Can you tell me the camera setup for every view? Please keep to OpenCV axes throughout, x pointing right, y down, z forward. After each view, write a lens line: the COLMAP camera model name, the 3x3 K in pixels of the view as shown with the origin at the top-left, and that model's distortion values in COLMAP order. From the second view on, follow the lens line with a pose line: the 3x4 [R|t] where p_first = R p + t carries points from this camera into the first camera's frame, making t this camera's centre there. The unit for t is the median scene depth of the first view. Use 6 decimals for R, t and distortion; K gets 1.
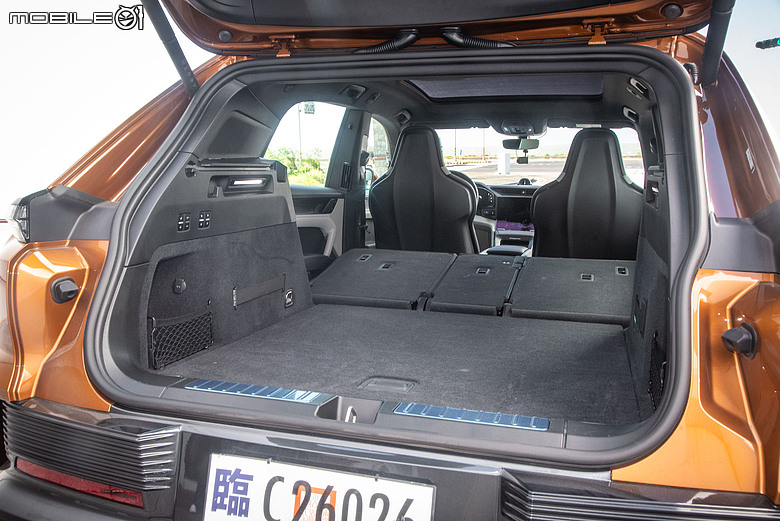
lens RADIAL K [[677.8, 0, 390.0], [0, 677.8, 260.5], [0, 0, 1]] dist [0.012447, 0.007894]
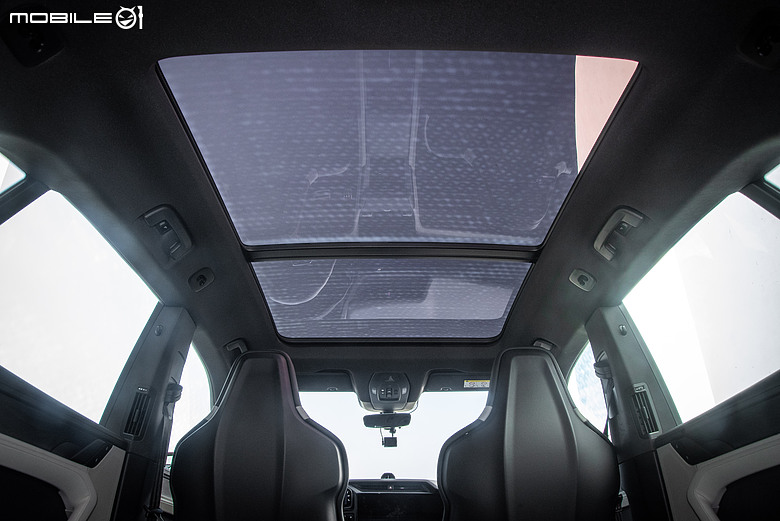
lens RADIAL K [[554.0, 0, 390.0], [0, 554.0, 260.5], [0, 0, 1]] dist [-0.064402, 0.000228]
pose [[0.954353, 0.125042, 0.271246, 0.002446], [0.055687, 0.817734, -0.572896, 0.098287], [-0.293443, 0.561850, 0.773444, 0.948675]]
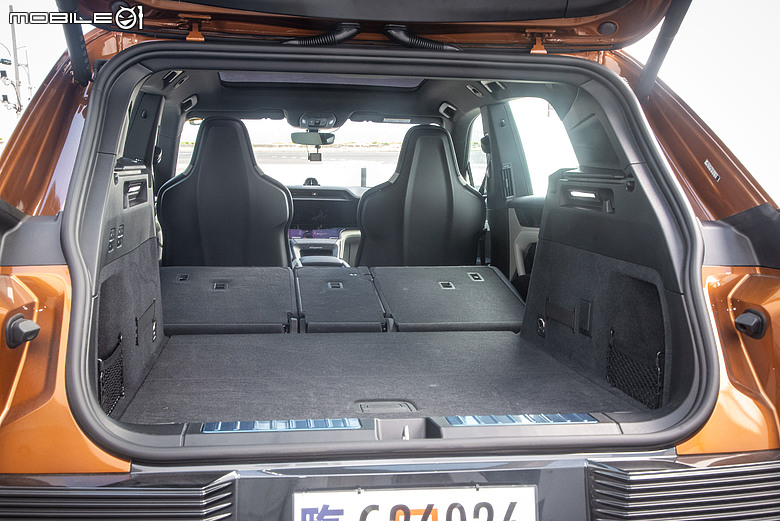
lens RADIAL K [[855.4, 0, 390.0], [0, 855.4, 260.5], [0, 0, 1]] dist [0.067575, 0.001349]
pose [[0.908158, -0.040954, 0.416619, -0.421262], [0.048468, 0.998797, -0.007470, -0.007513], [-0.415812, 0.026977, 0.909051, -0.071122]]
